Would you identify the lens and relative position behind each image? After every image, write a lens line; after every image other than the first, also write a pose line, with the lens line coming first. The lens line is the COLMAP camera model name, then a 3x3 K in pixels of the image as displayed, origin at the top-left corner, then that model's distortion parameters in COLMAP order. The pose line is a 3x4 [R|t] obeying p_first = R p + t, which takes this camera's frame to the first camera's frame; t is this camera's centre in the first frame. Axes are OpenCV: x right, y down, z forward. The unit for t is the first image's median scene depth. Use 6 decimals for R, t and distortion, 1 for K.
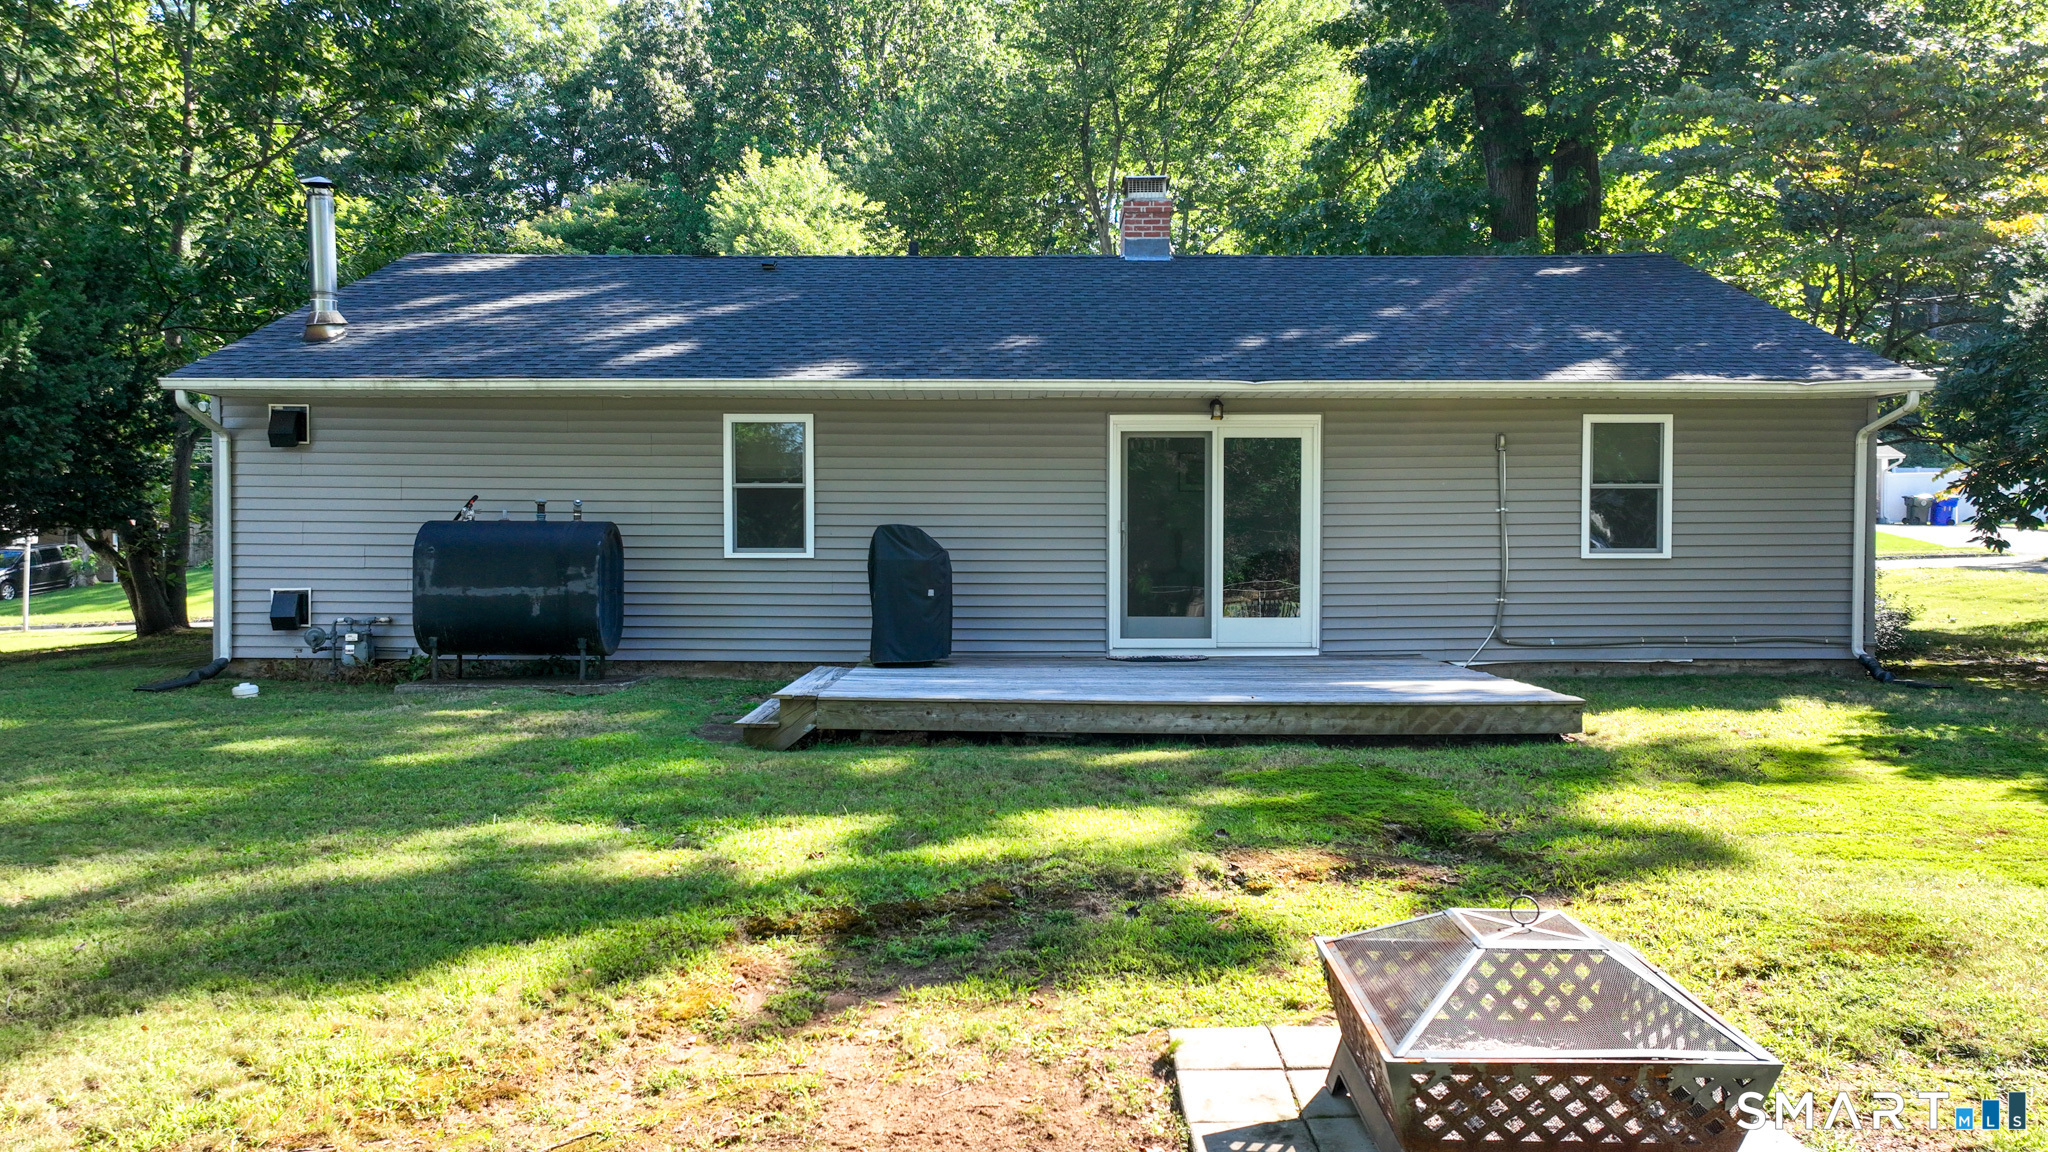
lens RADIAL K [[1459.9, 0, 1023.7], [0, 1459.9, 572.2], [0, 0, 1]] dist [0.002027, 0.000657]
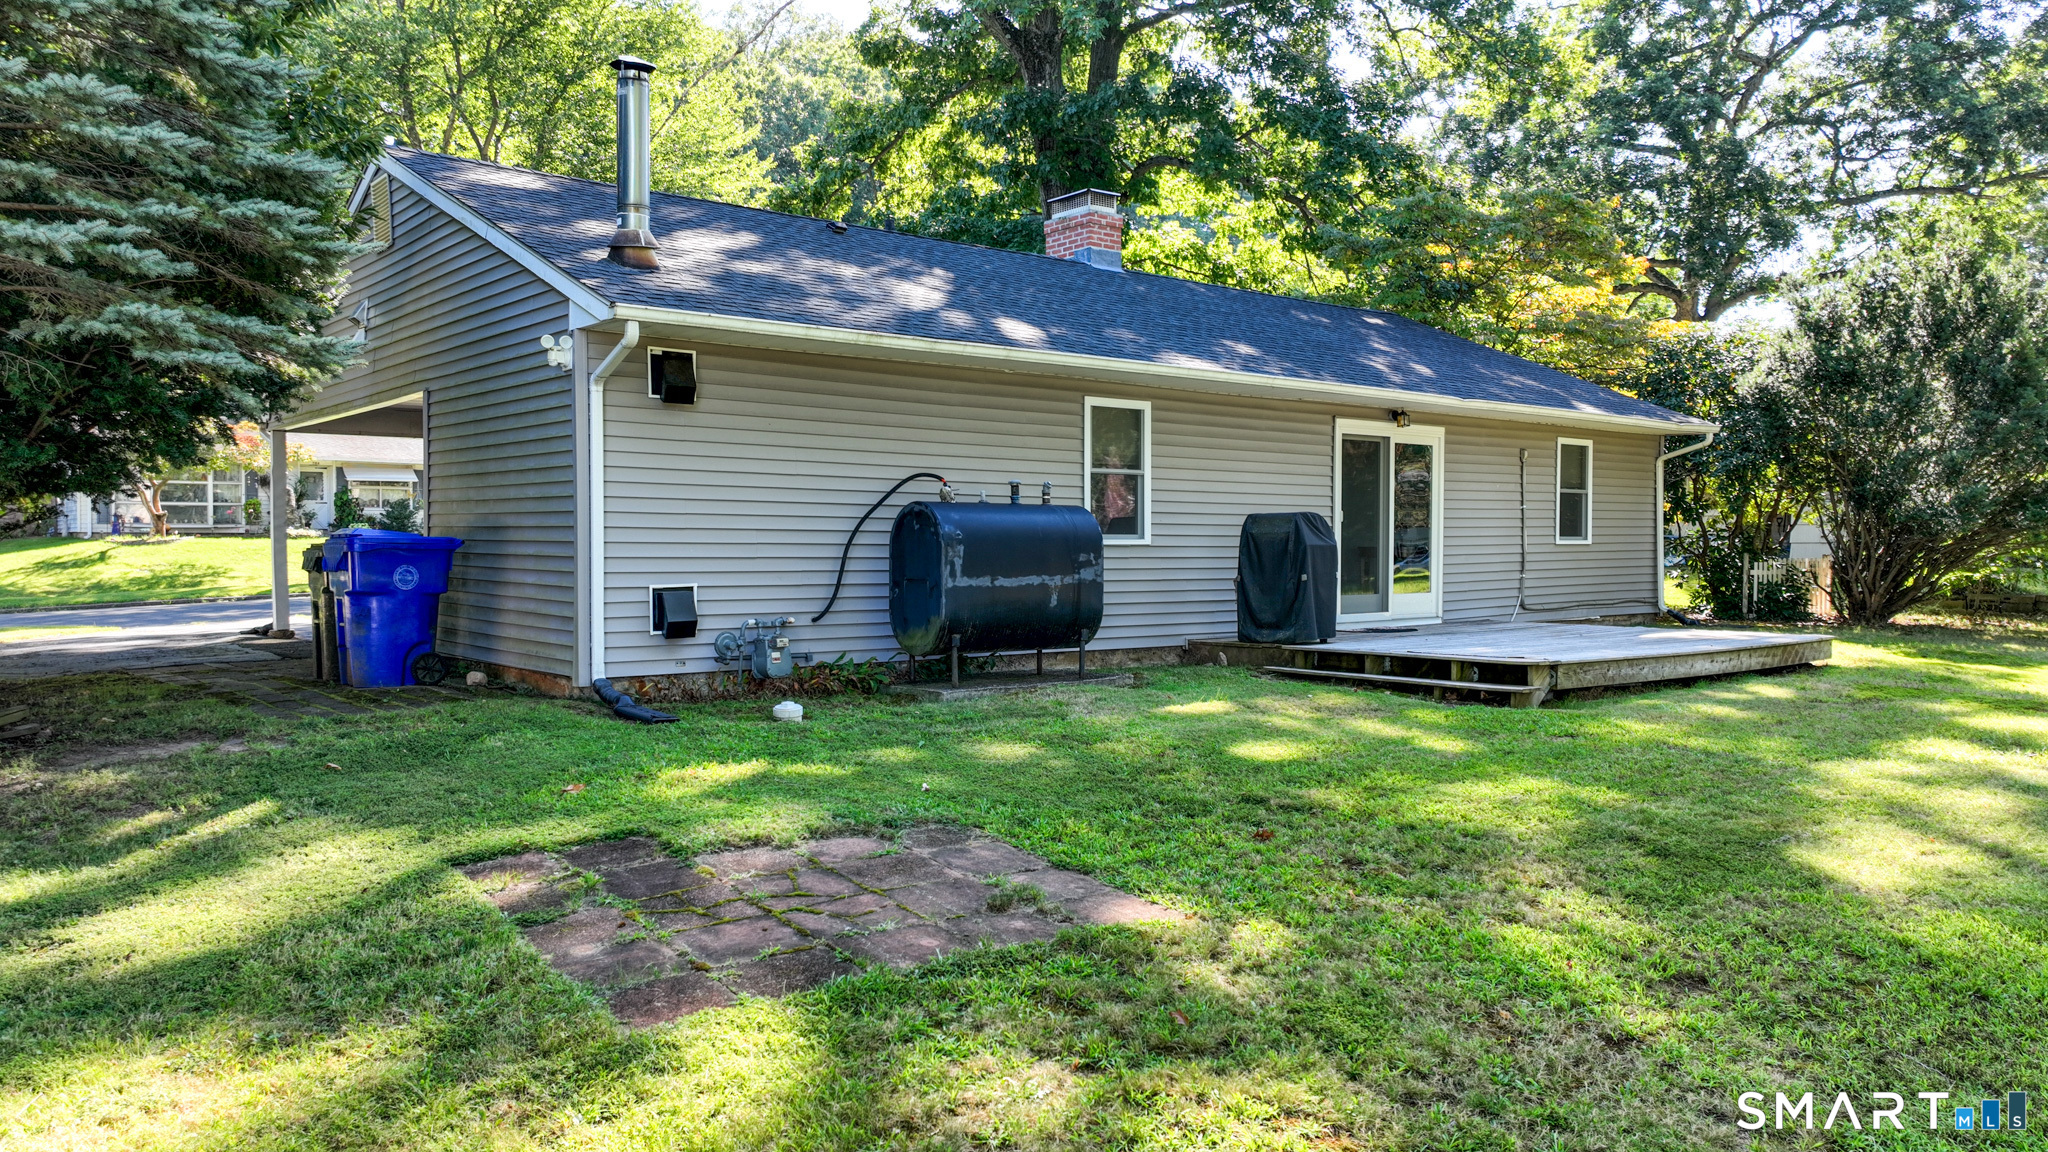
lens RADIAL K [[1459.9, 0, 1024.1], [0, 1459.9, 574.3], [0, 0, 1]] dist [0.002027, 0.000657]
pose [[0.768170, -0.015052, 0.640069, -0.857245], [0.014042, 0.999879, 0.006660, 0.002784], [-0.640092, 0.003872, 0.768288, 0.281848]]
